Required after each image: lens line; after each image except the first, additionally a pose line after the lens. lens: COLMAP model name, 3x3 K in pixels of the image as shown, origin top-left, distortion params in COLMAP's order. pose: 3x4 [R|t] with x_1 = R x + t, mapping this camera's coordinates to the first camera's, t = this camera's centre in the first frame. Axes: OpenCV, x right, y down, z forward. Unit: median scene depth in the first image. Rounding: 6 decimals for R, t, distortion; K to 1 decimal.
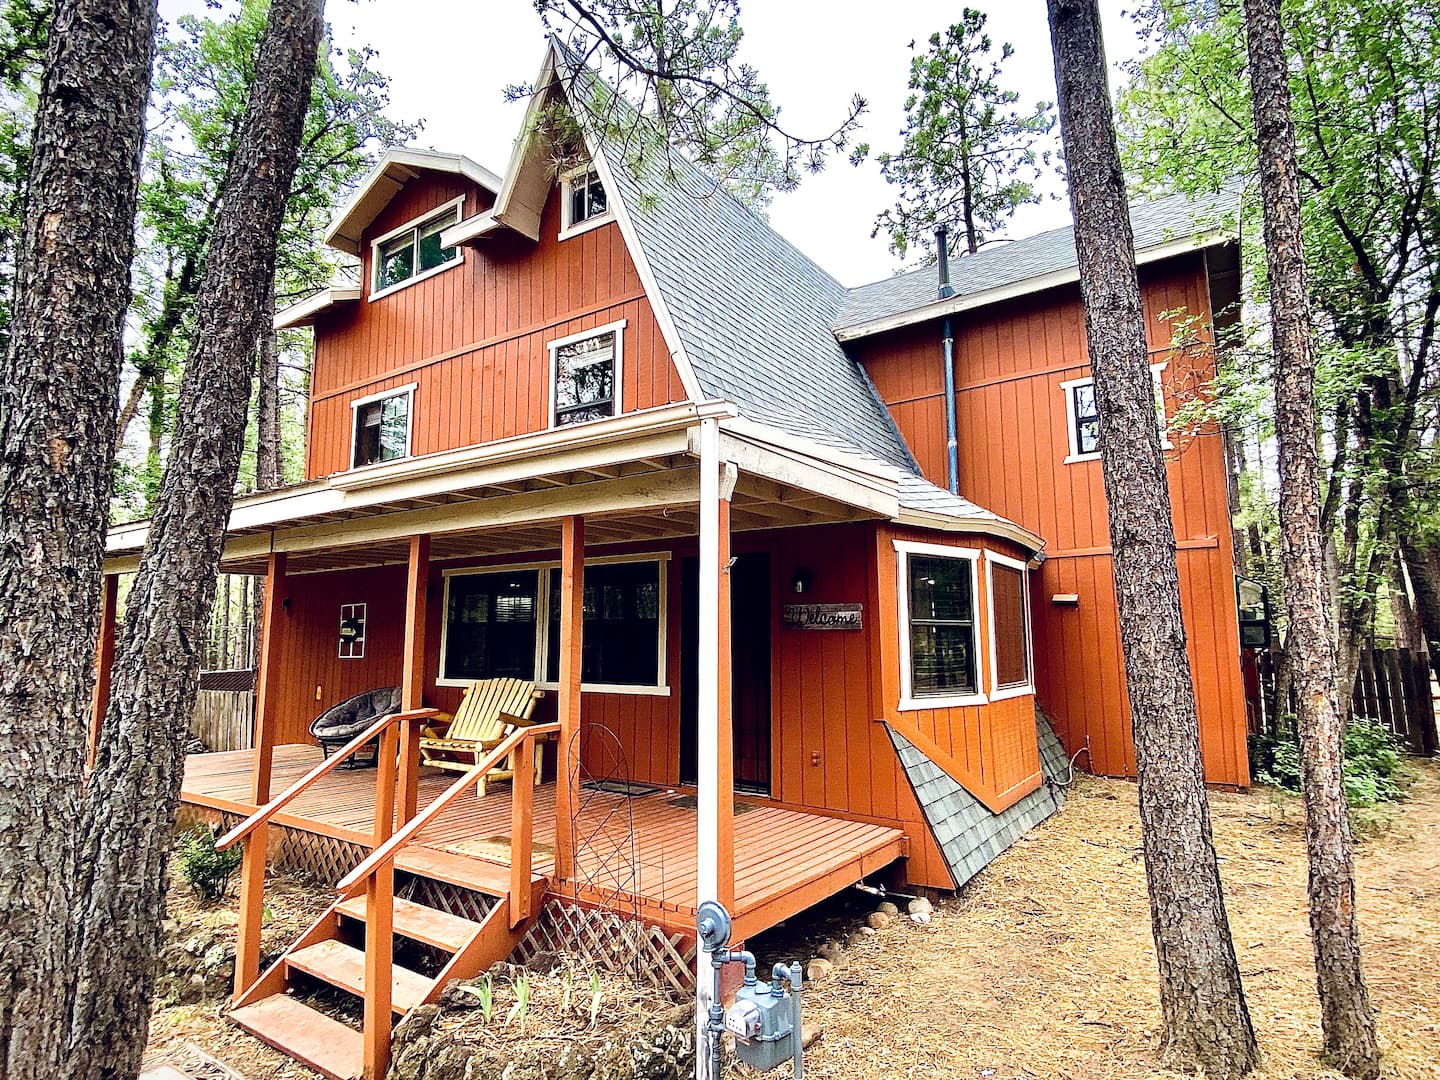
lens RADIAL K [[943.4, 0, 720.0], [0, 943.4, 540.0], [0, 0, 1]] dist [0.103951, -0.148390]
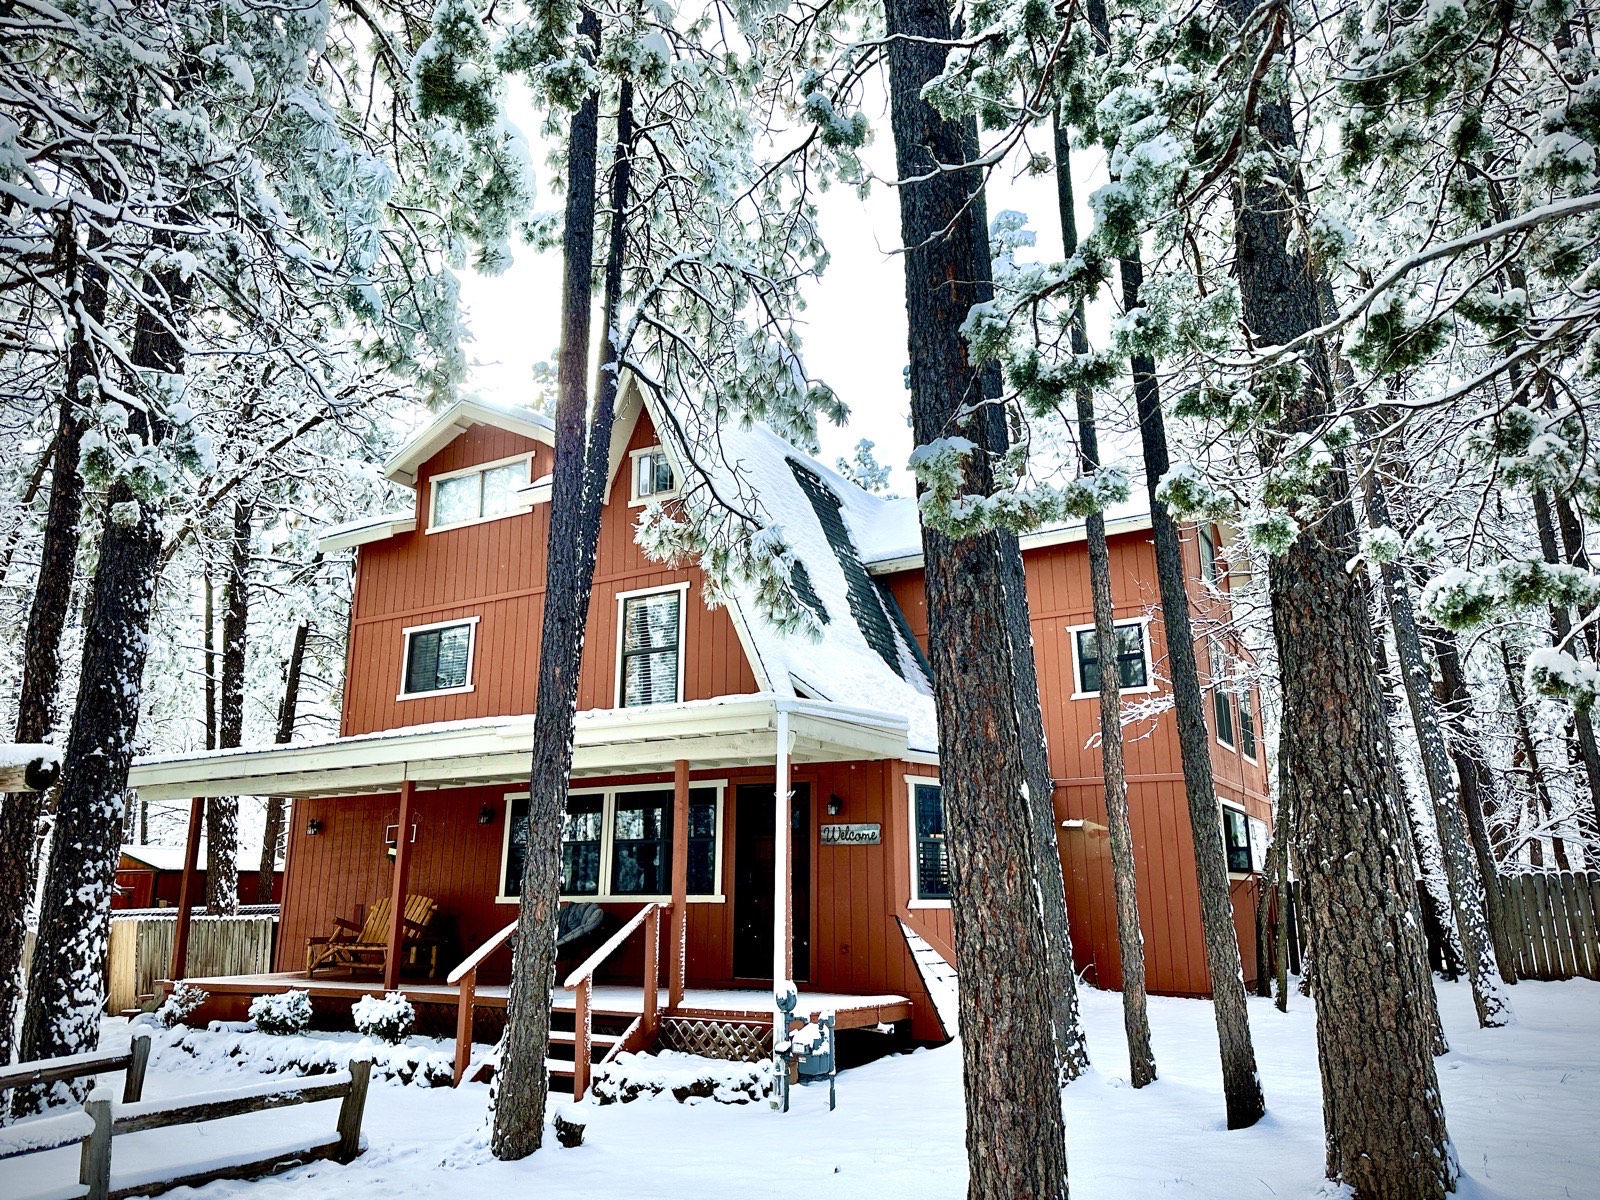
lens RADIAL K [[1240.3, 0, 801.1], [0, 1240.3, 574.9], [0, 0, 1]] dist [0.134148, -0.239067]
pose [[0.998122, 0.018247, 0.058470, -0.045438], [-0.009927, 0.990167, -0.139541, -0.021511], [-0.060441, 0.138698, 0.988489, -0.506006]]
